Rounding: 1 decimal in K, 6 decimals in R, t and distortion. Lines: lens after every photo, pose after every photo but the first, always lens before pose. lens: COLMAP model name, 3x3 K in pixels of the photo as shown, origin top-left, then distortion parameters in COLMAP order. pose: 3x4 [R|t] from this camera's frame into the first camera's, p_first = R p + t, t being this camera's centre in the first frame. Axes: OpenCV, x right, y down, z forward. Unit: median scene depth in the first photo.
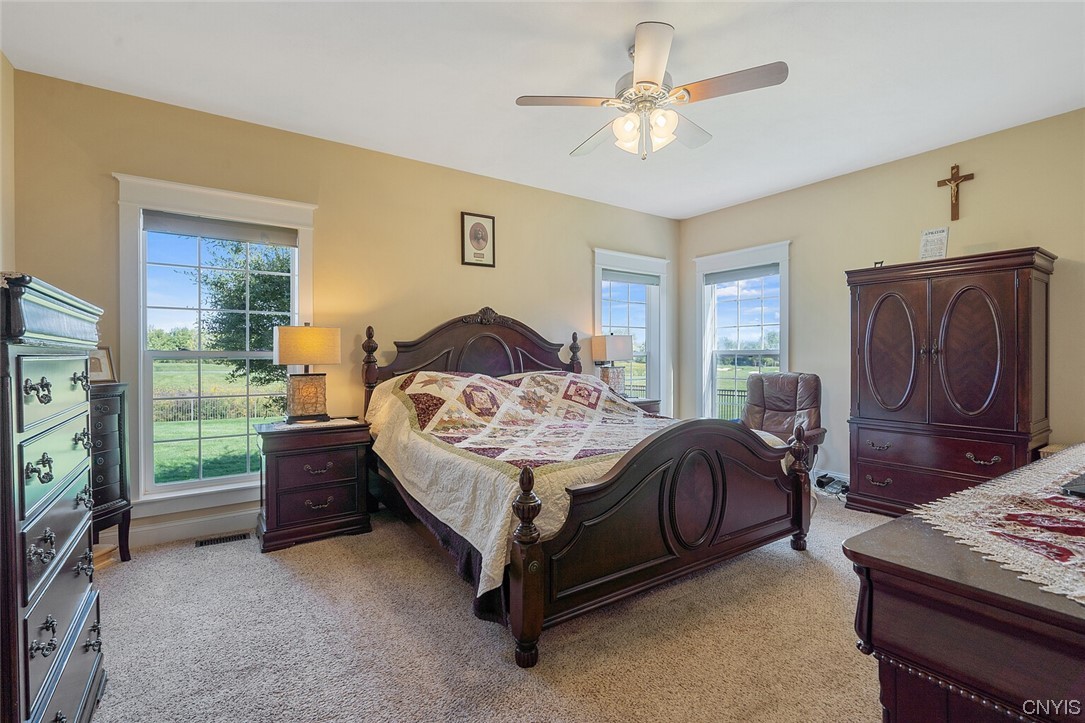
lens RADIAL K [[497.0, 0, 546.7], [0, 497.0, 355.9], [0, 0, 1]] dist [-0.006971, 0.003818]
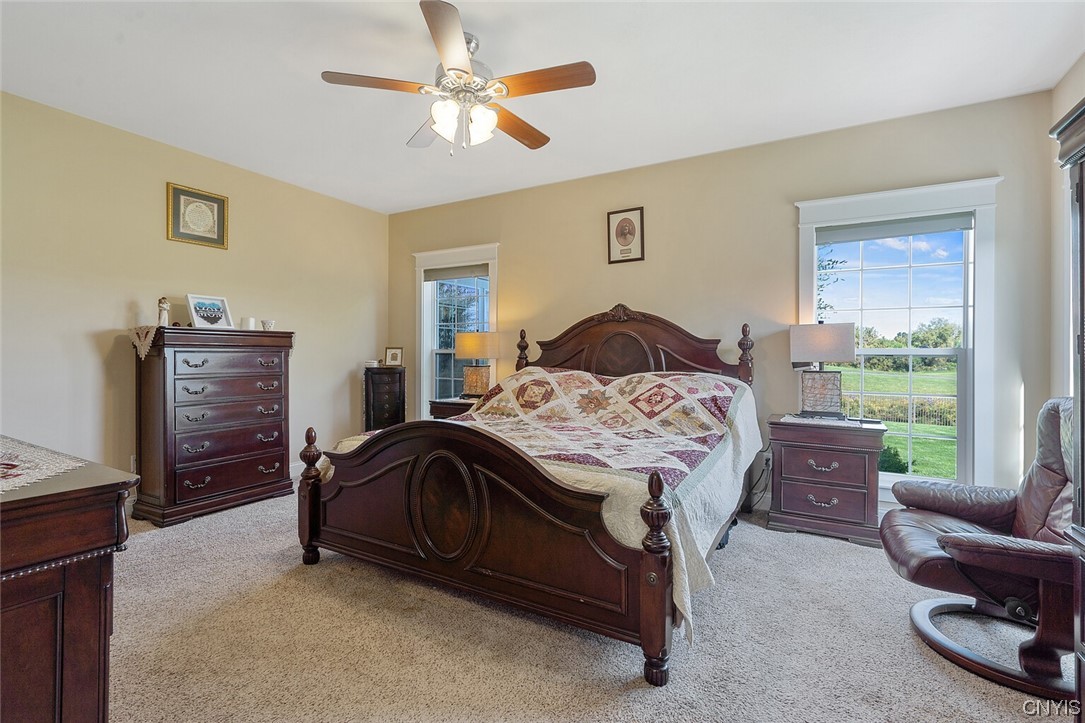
lens RADIAL K [[497.0, 0, 542.0], [0, 497.0, 356.8], [0, 0, 1]] dist [-0.006971, 0.003818]
pose [[0.428534, 0.012445, -0.903440, 0.690941], [-0.003856, 0.999921, 0.011944, -0.004932], [0.903517, -0.001635, 0.428549, 0.433885]]
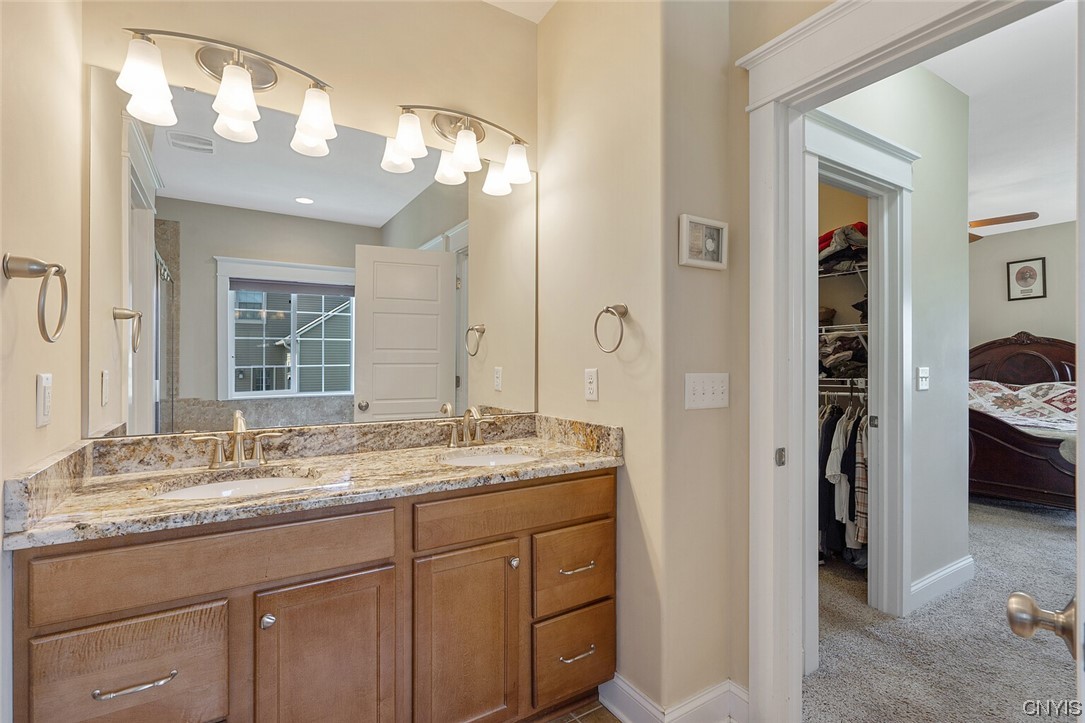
lens RADIAL K [[497.0, 0, 542.8], [0, 497.0, 365.0], [0, 0, 1]] dist [-0.006971, 0.003818]
pose [[-0.054440, 0.003585, -0.998511, 1.248708], [0.003642, 0.999988, 0.003392, -0.017358], [0.998510, -0.003452, -0.054453, -0.201748]]
